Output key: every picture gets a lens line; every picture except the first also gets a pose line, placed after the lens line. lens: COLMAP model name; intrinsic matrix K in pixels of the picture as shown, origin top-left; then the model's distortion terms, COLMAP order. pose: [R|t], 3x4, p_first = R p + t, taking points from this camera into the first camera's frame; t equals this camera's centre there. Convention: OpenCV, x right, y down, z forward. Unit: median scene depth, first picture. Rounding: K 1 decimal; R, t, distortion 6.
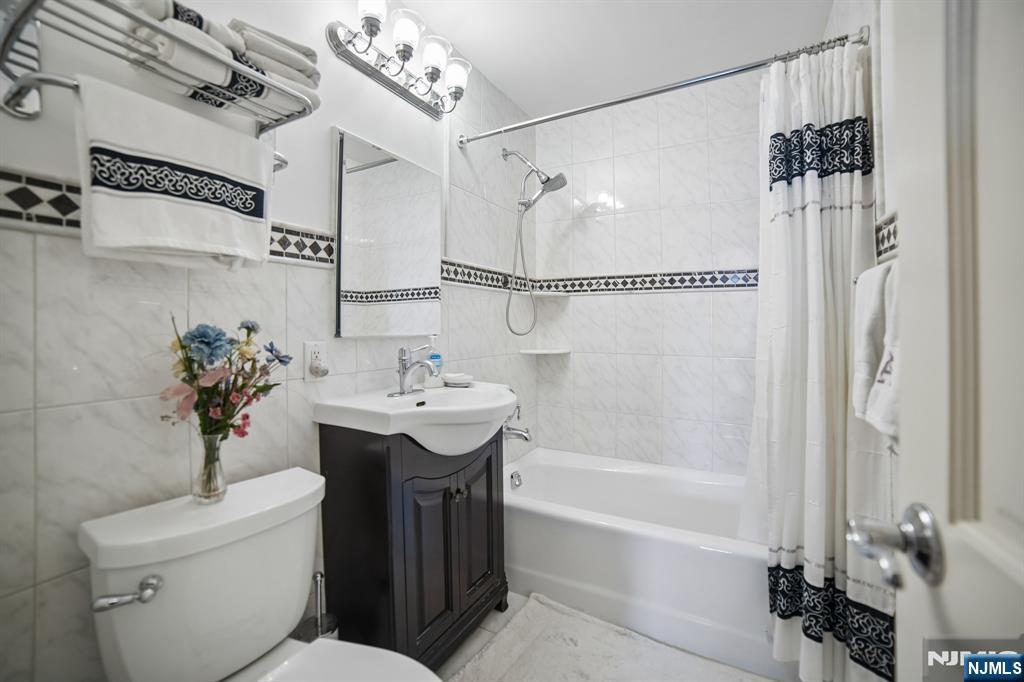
lens RADIAL K [[444.0, 0, 508.1], [0, 444.0, 334.1], [0, 0, 1]] dist [-0.062776, 0.041784]
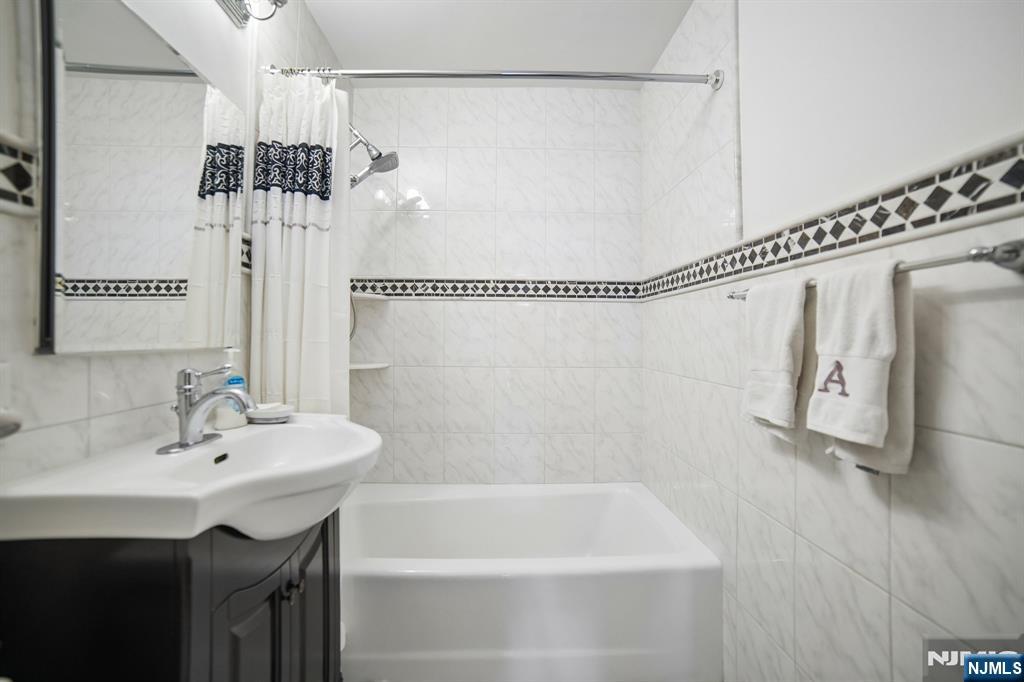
lens RADIAL K [[444.0, 0, 508.1], [0, 444.0, 334.1], [0, 0, 1]] dist [-0.062776, 0.041784]
pose [[0.865656, 0.007849, 0.500578, -0.098371], [0.002842, 0.999784, -0.020592, -0.002646], [-0.500631, 0.019248, 0.865447, 0.167738]]
